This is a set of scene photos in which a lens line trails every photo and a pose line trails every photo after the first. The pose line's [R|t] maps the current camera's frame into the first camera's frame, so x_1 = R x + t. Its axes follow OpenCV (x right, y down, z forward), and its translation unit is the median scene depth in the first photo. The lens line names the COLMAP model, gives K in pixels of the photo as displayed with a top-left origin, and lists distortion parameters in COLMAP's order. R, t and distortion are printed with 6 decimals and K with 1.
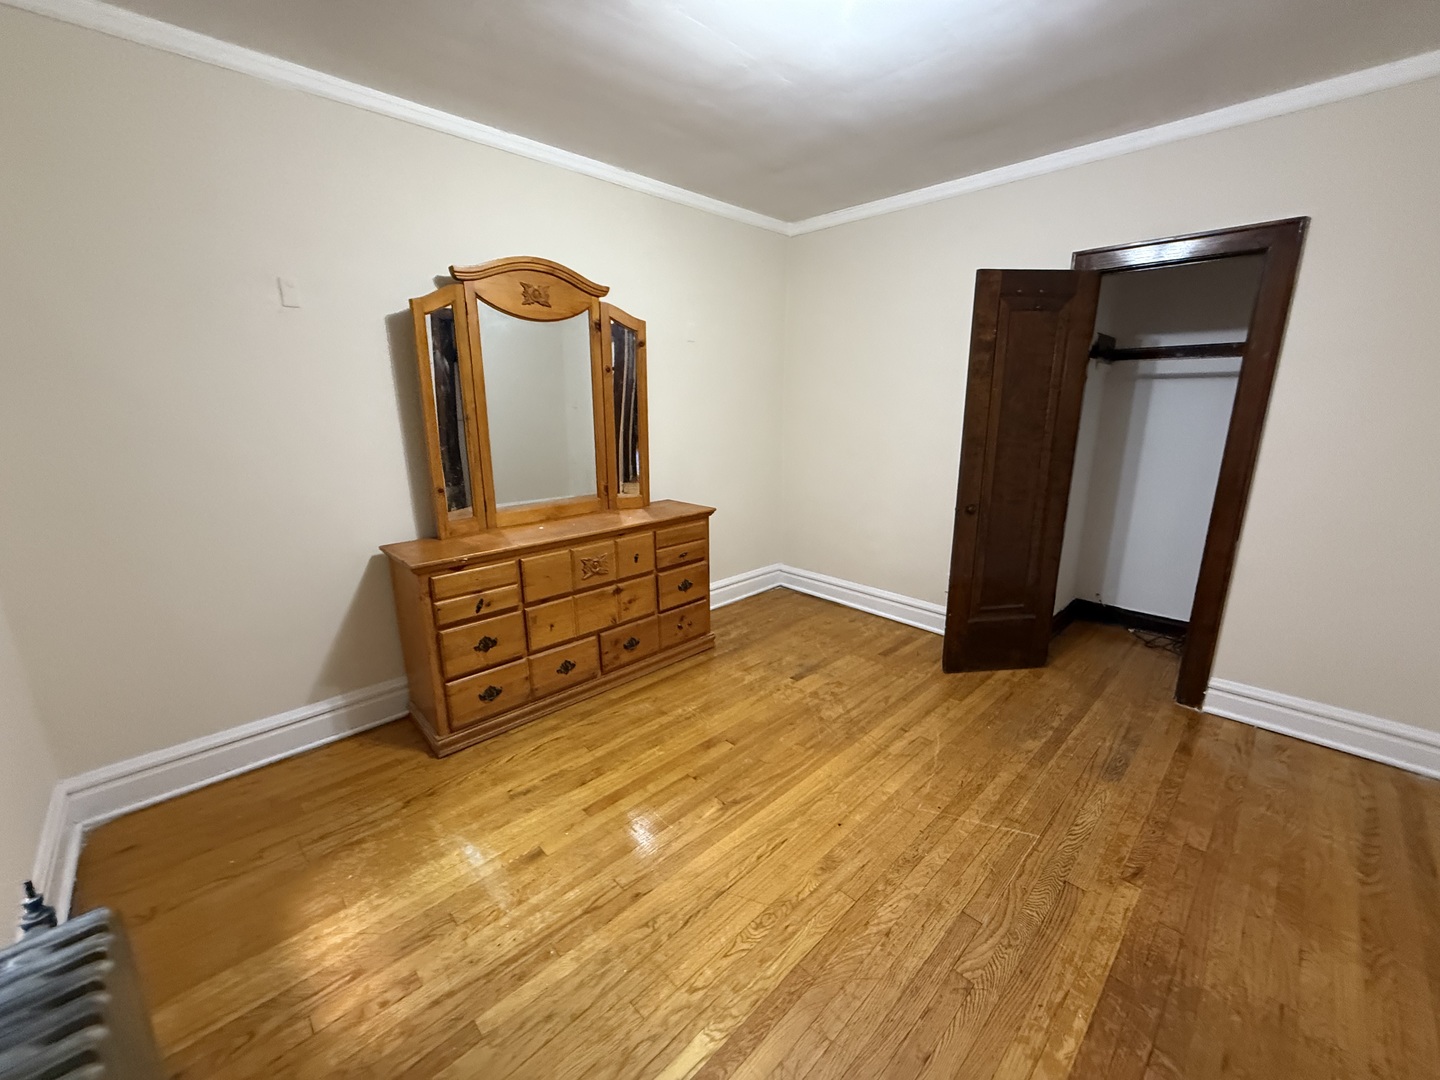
lens RADIAL K [[571.8, 0, 719.9], [0, 571.8, 538.7], [0, 0, 1]] dist [-0.000586, -0.000137]
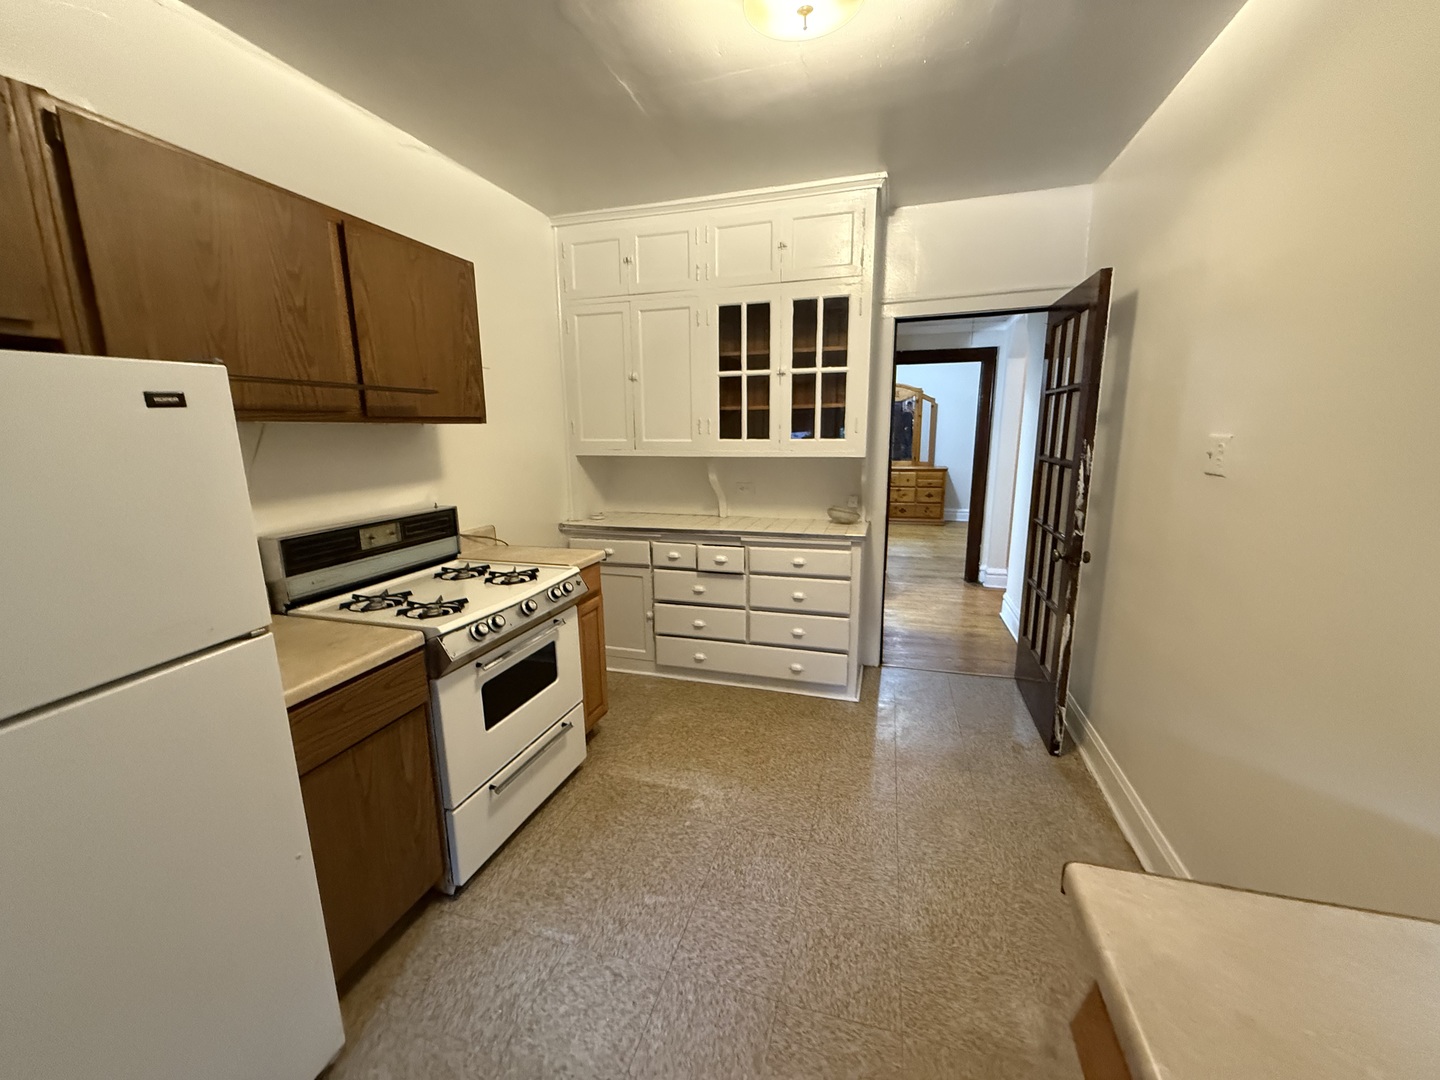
lens RADIAL K [[571.8, 0, 717.6], [0, 571.8, 540.9], [0, 0, 1]] dist [-0.000586, -0.000137]
pose [[0.487355, 0.168473, -0.856798, 1.884804], [-0.199416, 0.976755, 0.078630, 0.293463], [0.850128, 0.132538, 0.509623, -1.240813]]
